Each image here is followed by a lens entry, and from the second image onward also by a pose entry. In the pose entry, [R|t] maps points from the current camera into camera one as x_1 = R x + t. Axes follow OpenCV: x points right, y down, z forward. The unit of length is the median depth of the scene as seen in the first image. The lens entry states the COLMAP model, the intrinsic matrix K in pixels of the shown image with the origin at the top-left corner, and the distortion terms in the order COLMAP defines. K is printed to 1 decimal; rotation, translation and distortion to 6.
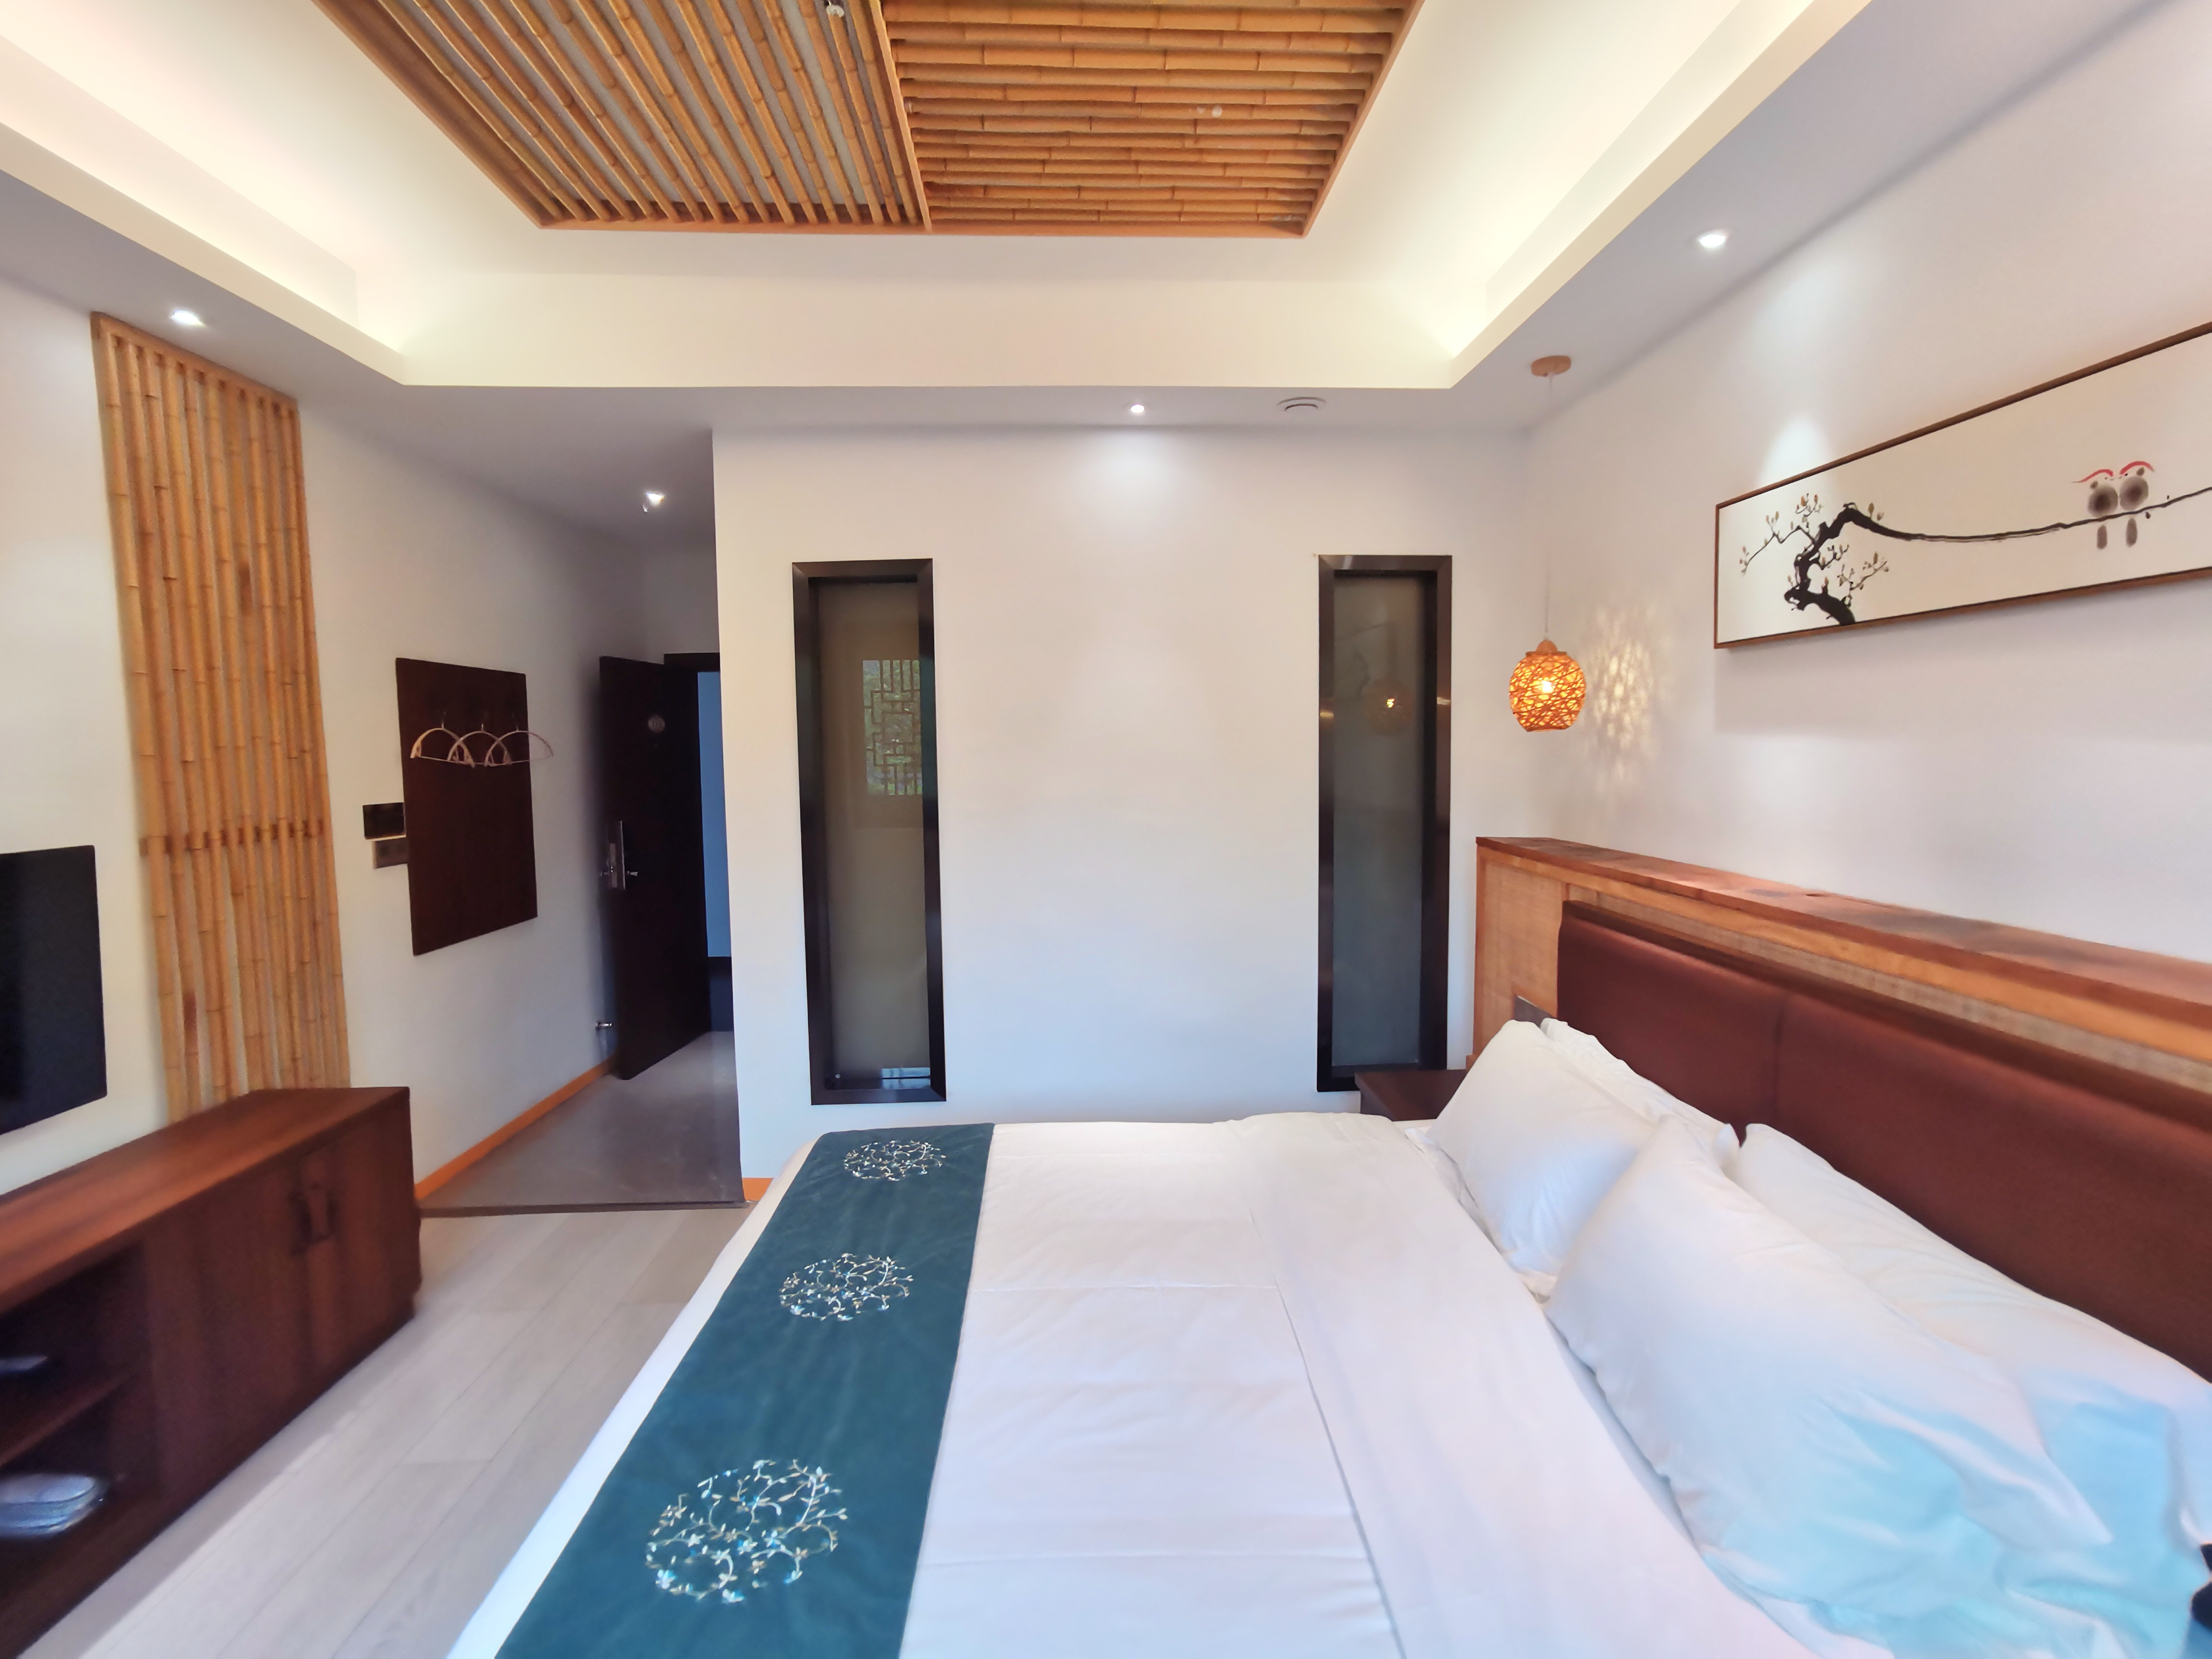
lens RADIAL K [[1071.0, 0, 1115.6], [0, 1071.0, 832.0], [0, 0, 1]] dist [-0.020655, 0.029284]
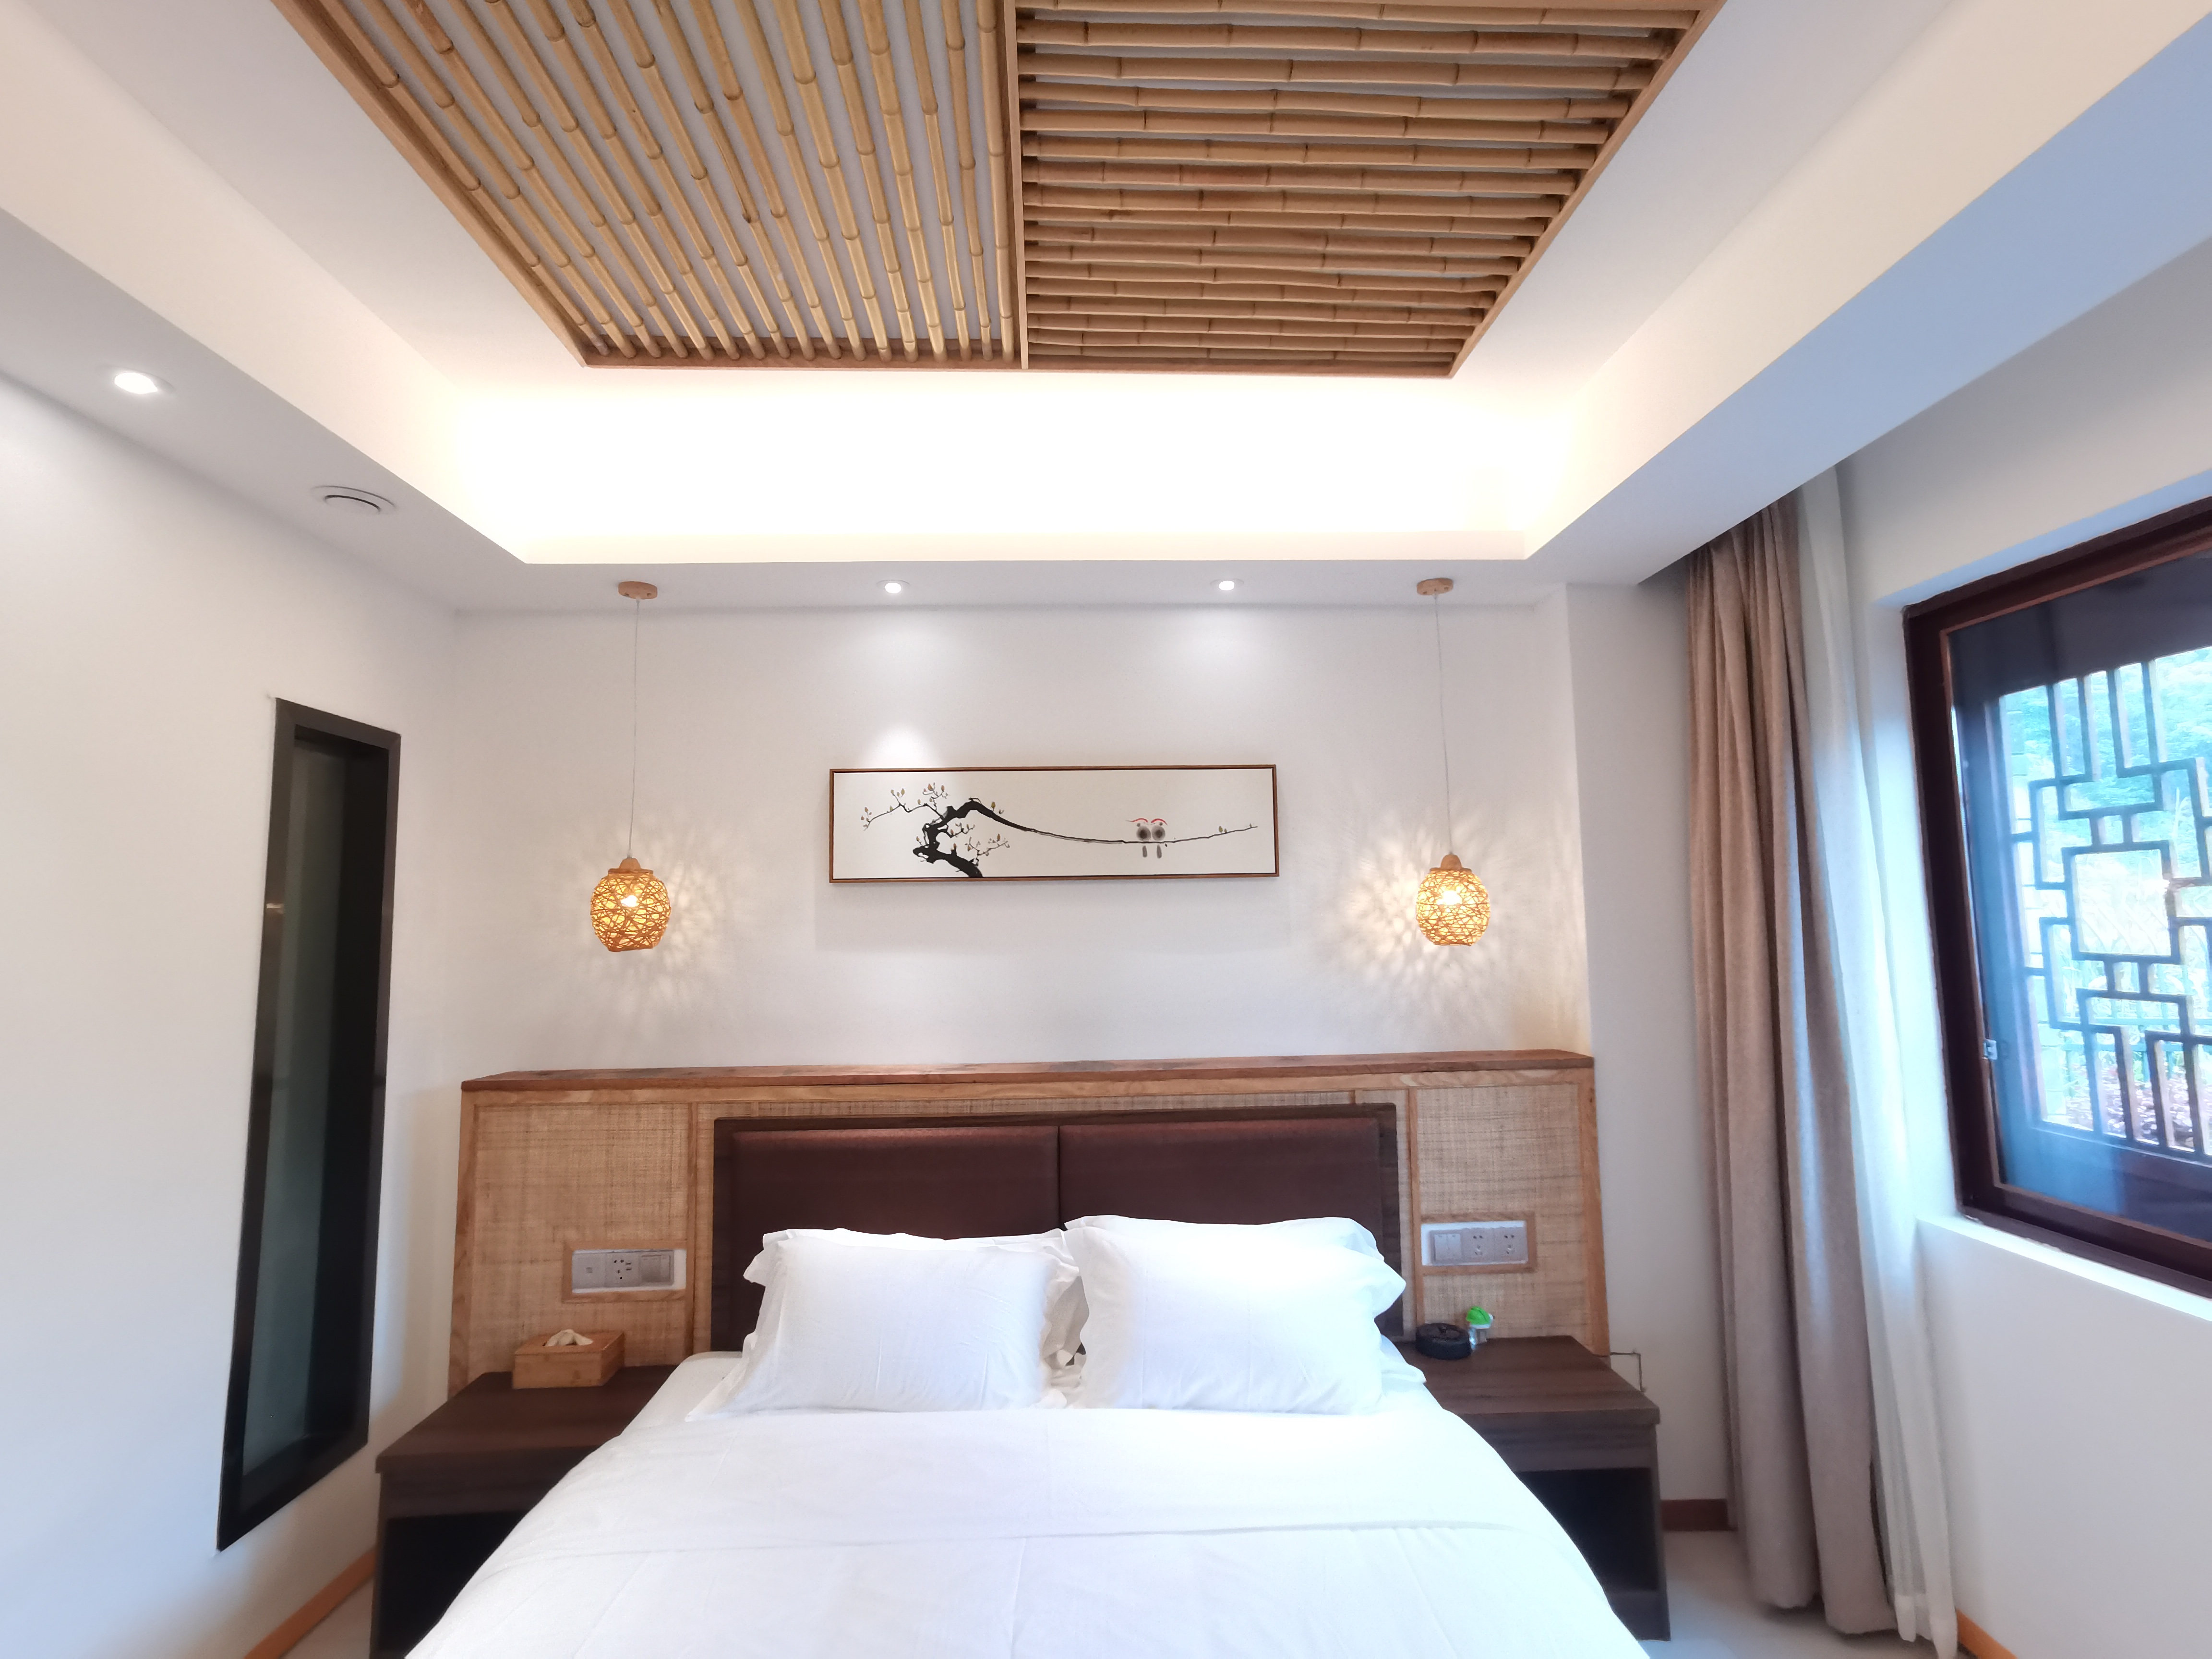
lens RADIAL K [[1071.0, 0, 1115.6], [0, 1071.0, 832.0], [0, 0, 1]] dist [-0.020655, 0.029284]
pose [[0.002069, 0.102339, 0.994747, -0.773746], [0.098088, 0.989932, -0.102048, -0.082343], [-0.995176, 0.097784, -0.007990, 0.779293]]
